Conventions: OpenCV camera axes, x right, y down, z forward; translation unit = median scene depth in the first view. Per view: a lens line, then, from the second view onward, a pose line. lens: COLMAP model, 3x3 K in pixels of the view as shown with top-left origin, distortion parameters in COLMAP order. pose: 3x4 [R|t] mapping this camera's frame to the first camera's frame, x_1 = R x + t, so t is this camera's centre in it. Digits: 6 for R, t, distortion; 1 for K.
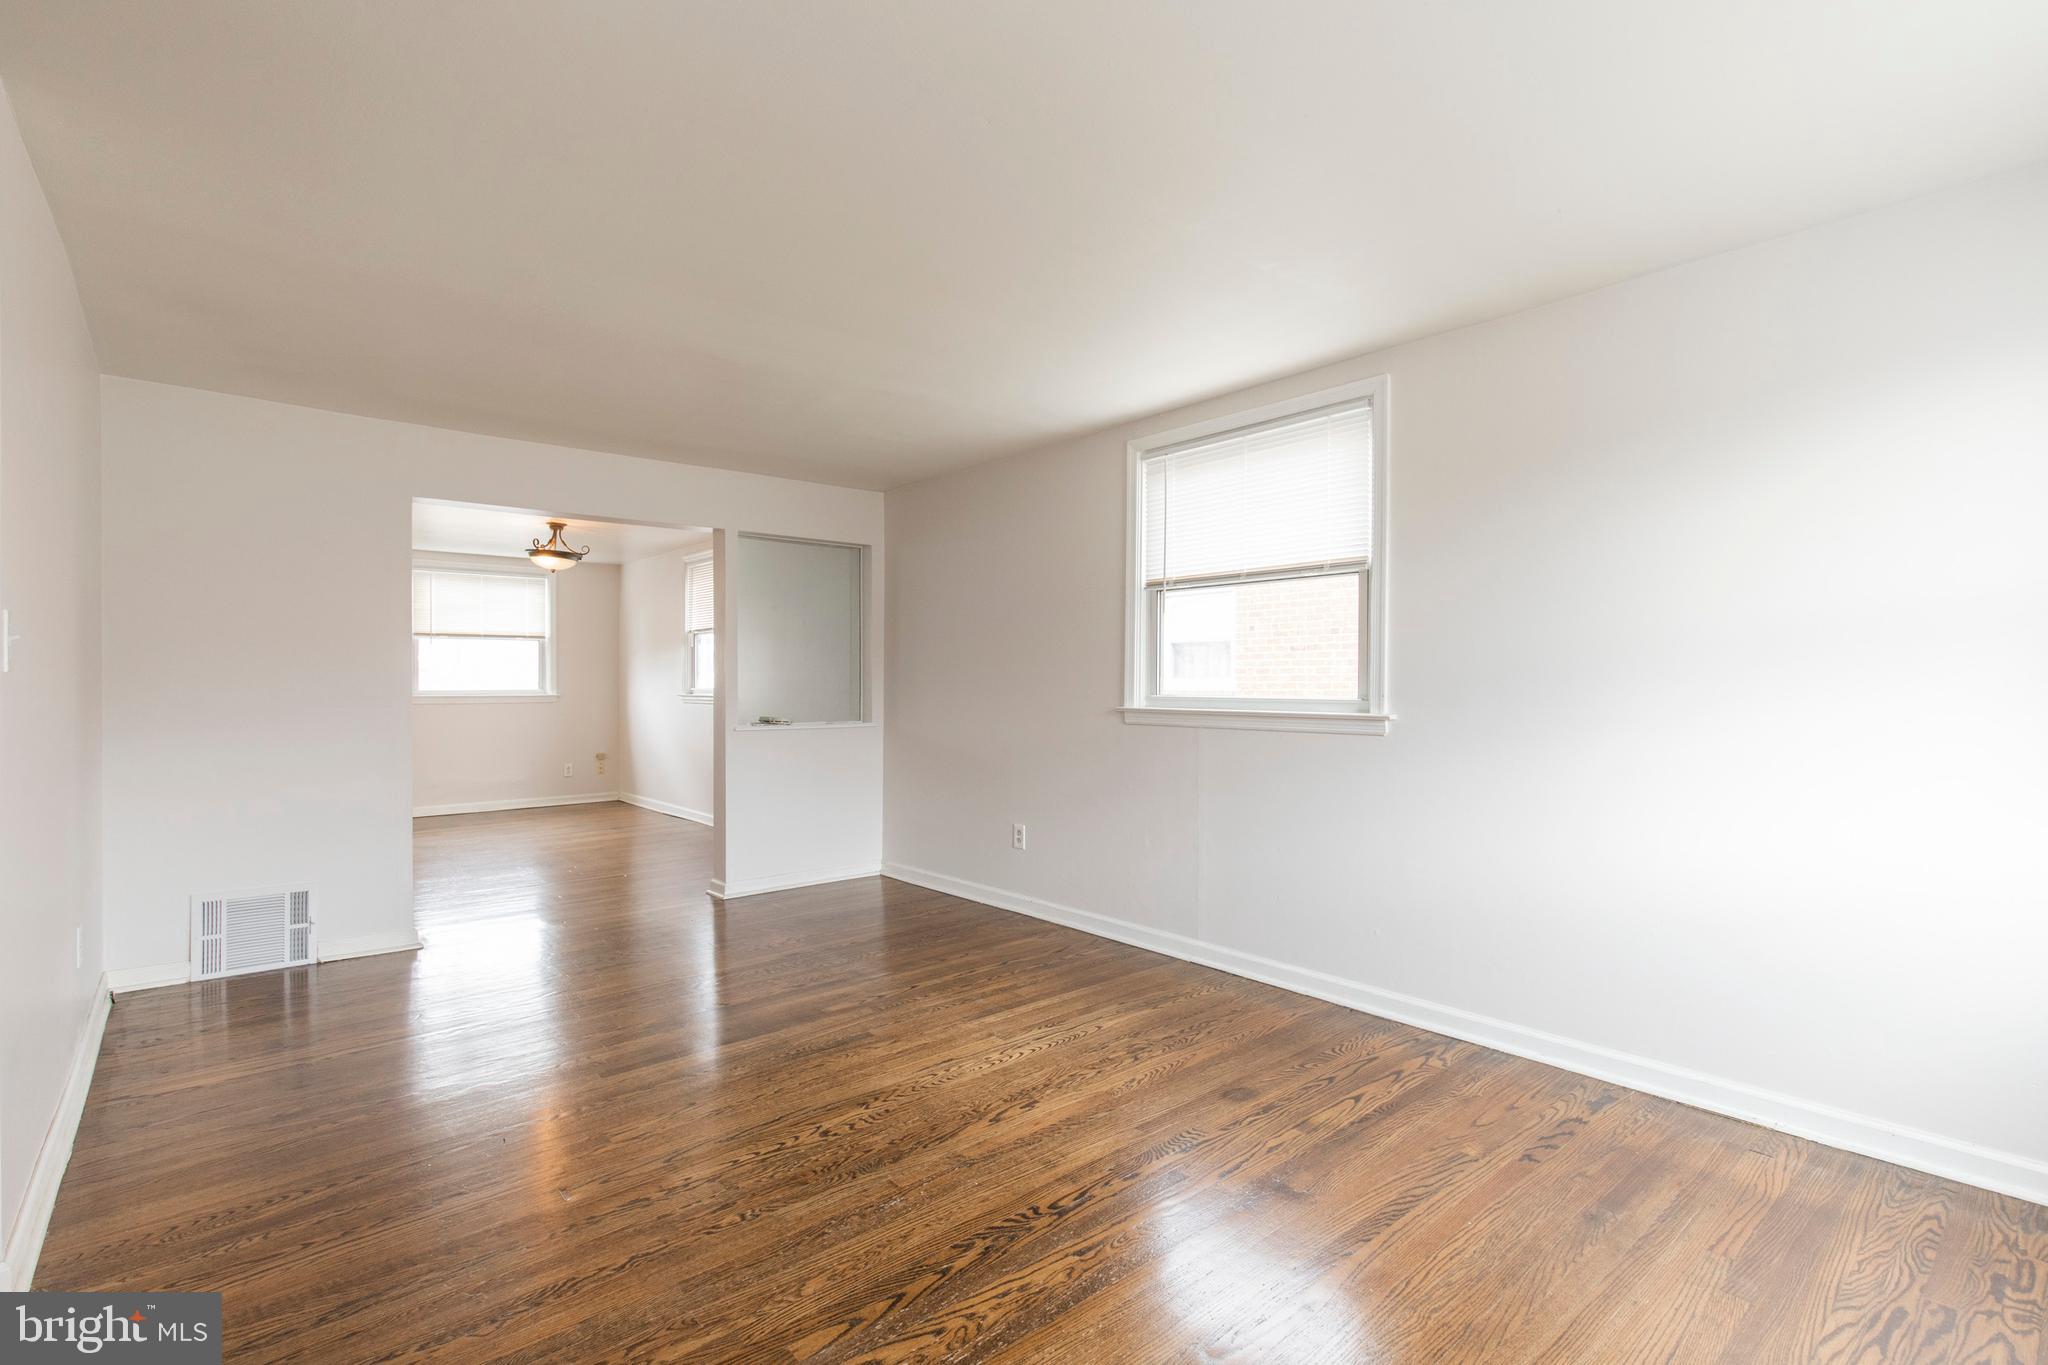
lens RADIAL K [[935.9, 0, 1022.8], [0, 935.9, 687.6], [0, 0, 1]] dist [0.005290, -0.000357]
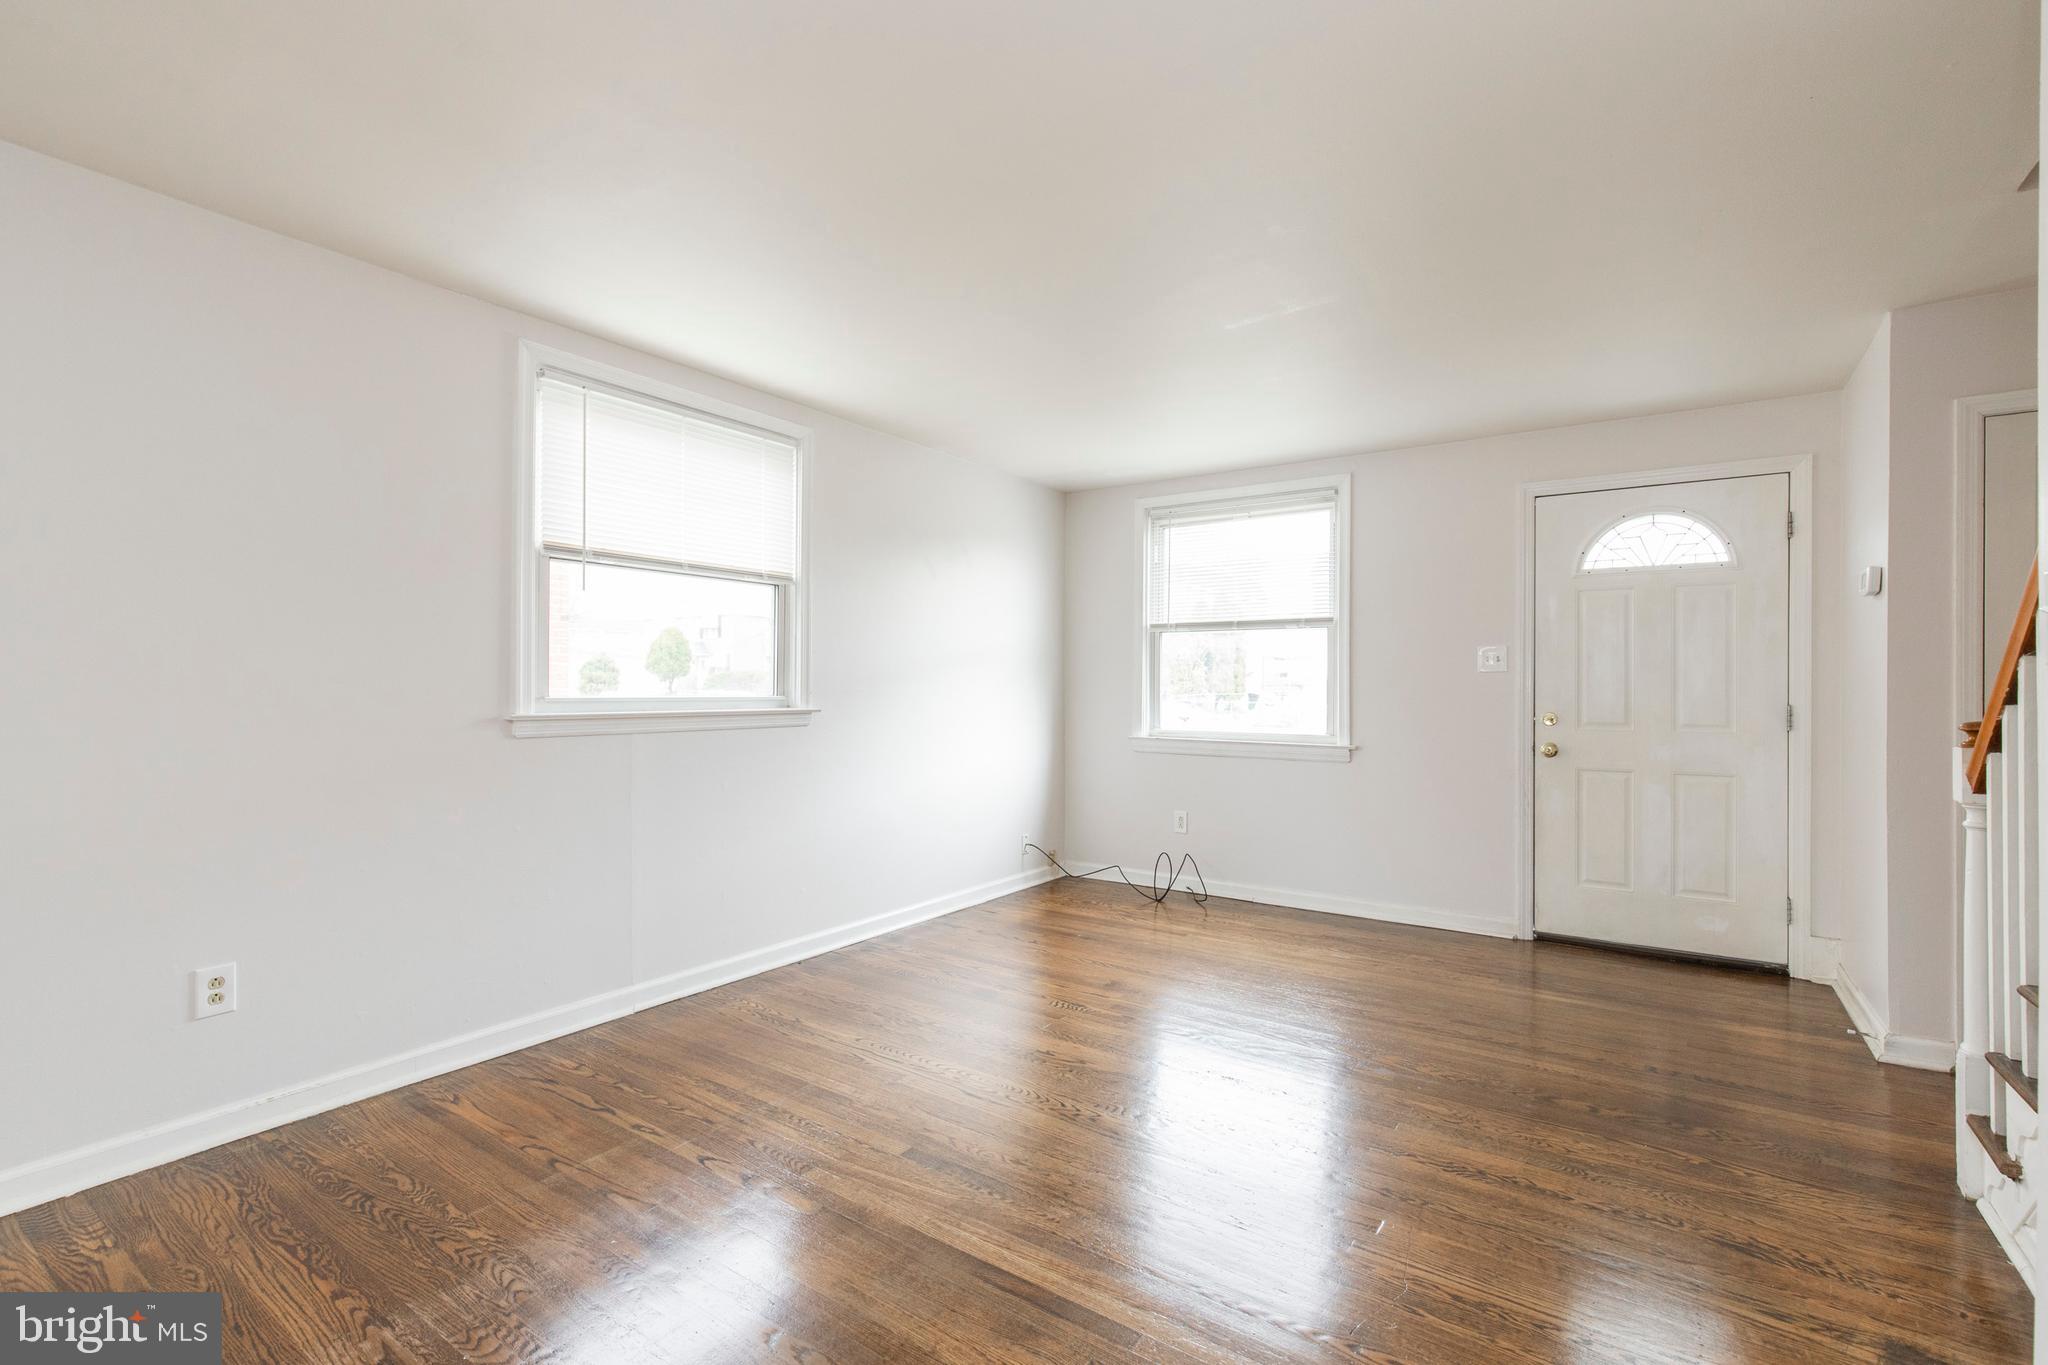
lens RADIAL K [[935.9, 0, 1026.0], [0, 935.9, 683.3], [0, 0, 1]] dist [0.005290, -0.000357]
pose [[-0.257355, -0.000069, 0.966317, -0.791332], [-0.000500, 1.000000, -0.000061, -0.003144], [-0.966317, -0.000499, -0.257355, 0.959123]]
